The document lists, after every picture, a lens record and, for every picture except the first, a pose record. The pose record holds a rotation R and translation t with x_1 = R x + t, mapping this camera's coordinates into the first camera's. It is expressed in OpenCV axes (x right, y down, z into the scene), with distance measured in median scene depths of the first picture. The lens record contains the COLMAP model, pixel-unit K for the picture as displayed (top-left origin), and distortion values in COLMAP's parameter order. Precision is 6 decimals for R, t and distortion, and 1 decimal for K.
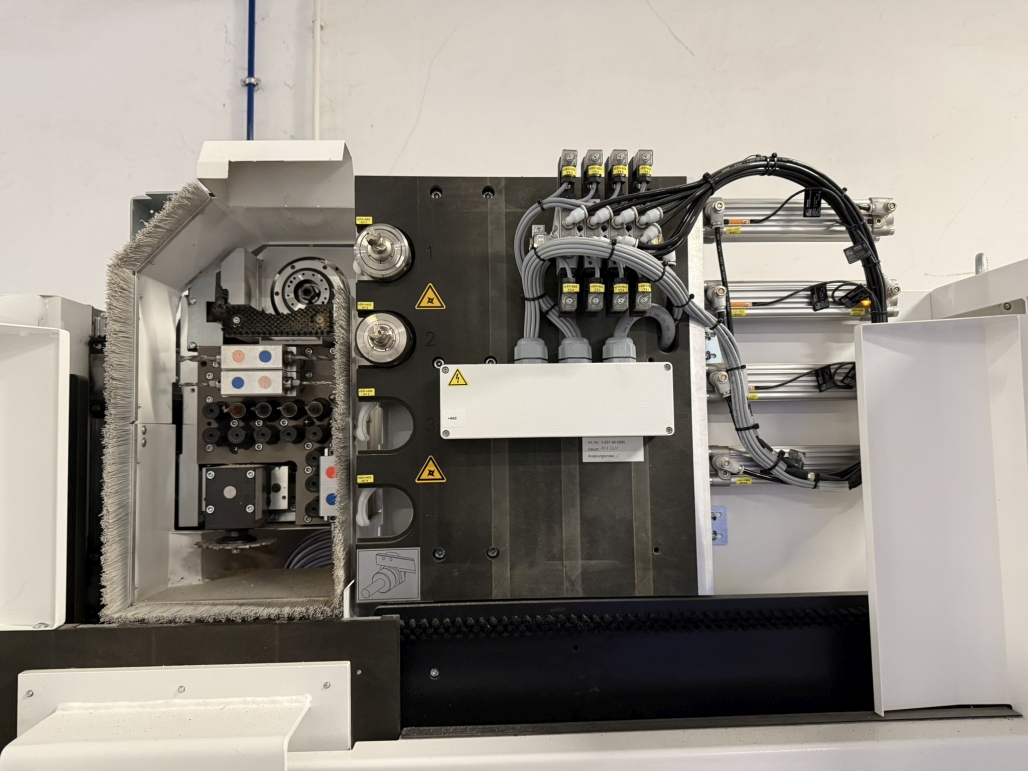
lens RADIAL K [[736.3, 0, 514.0], [0, 736.3, 385.5], [0, 0, 1]] dist [0.111320, -0.176010]
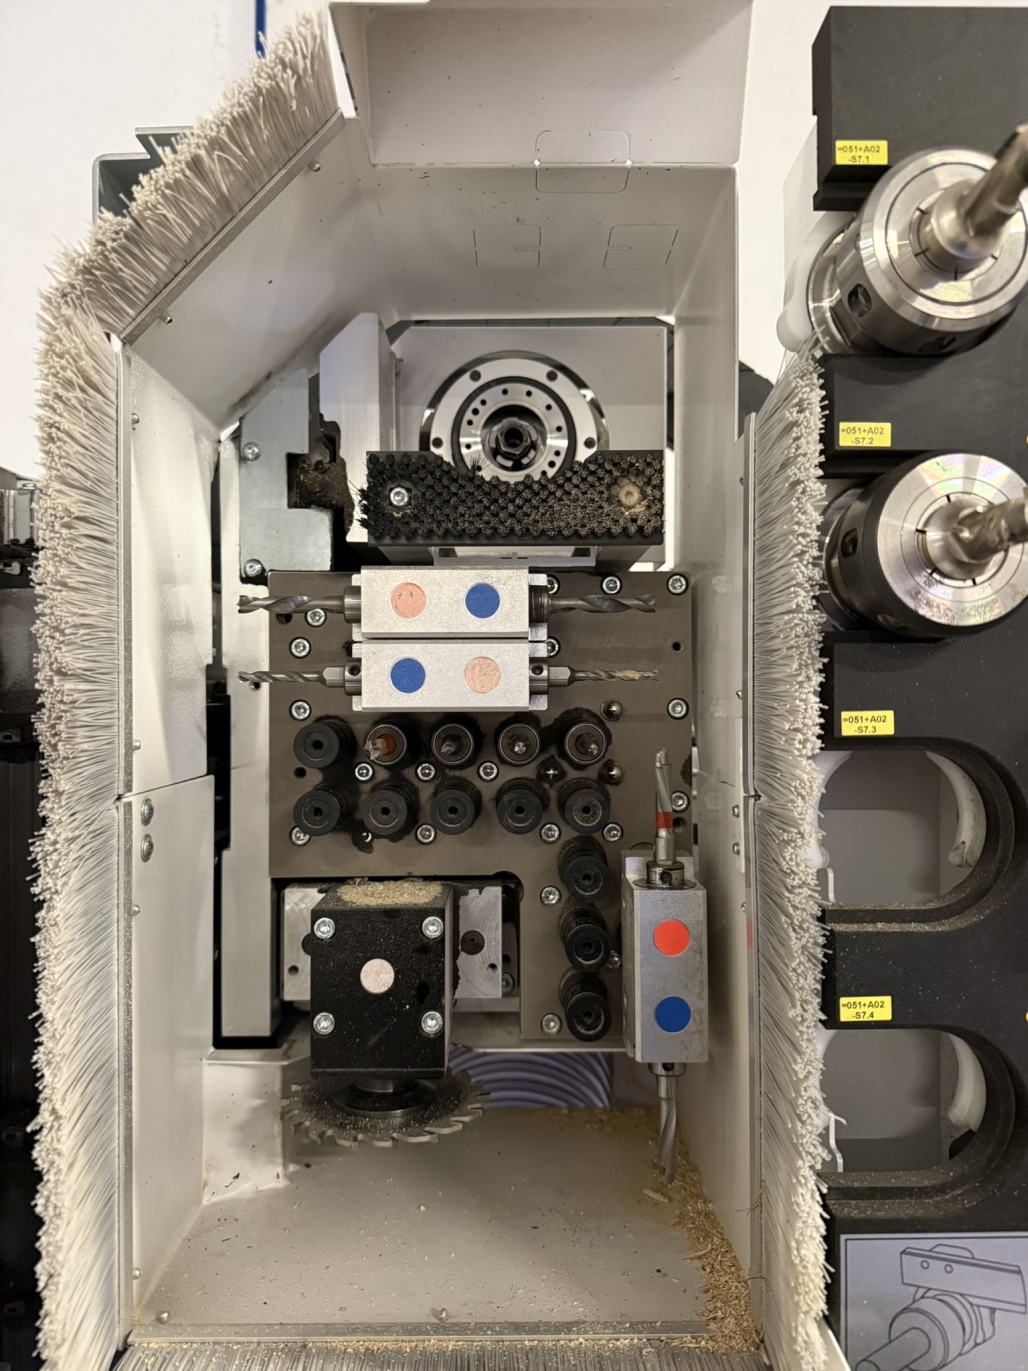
lens RADIAL K [[982.0, 0, 514.0], [0, 982.0, 685.5], [0, 0, 1]] dist [0.111320, -0.176010]
pose [[0.999246, 0.012852, -0.036647, -0.301755], [-0.010727, 0.998282, 0.057601, -0.026210], [0.037325, -0.057164, 0.997667, 0.538381]]
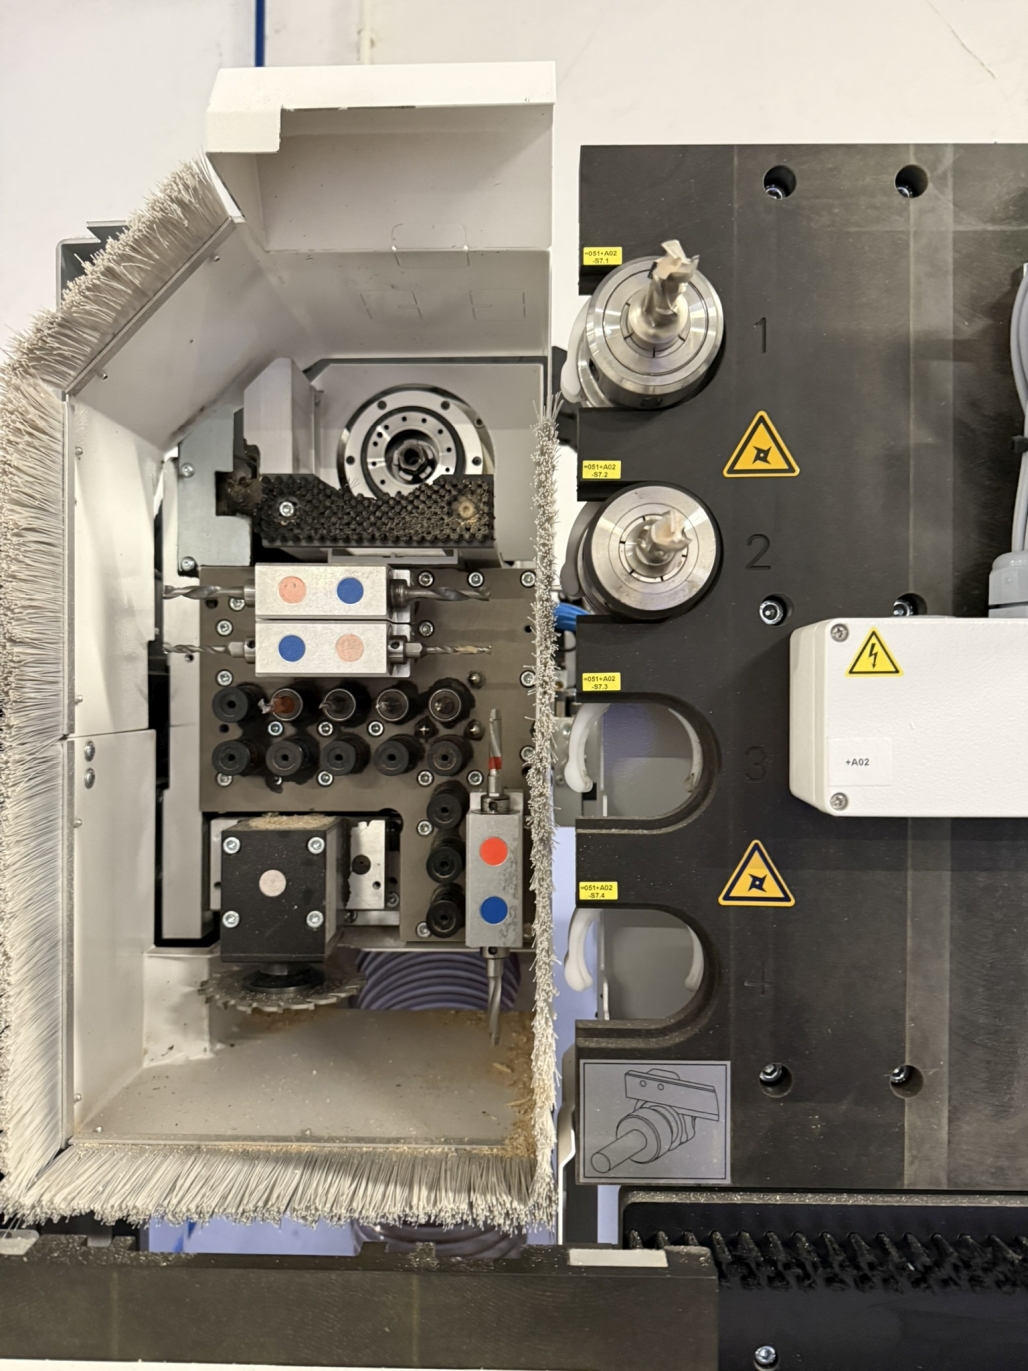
lens RADIAL K [[982.0, 0, 514.0], [0, 982.0, 685.5], [0, 0, 1]] dist [0.111320, -0.176010]
pose [[0.997627, 0.019638, -0.065988, -0.194584], [-0.015310, 0.997737, 0.065470, -0.022540], [0.067125, -0.064305, 0.995670, 0.409955]]
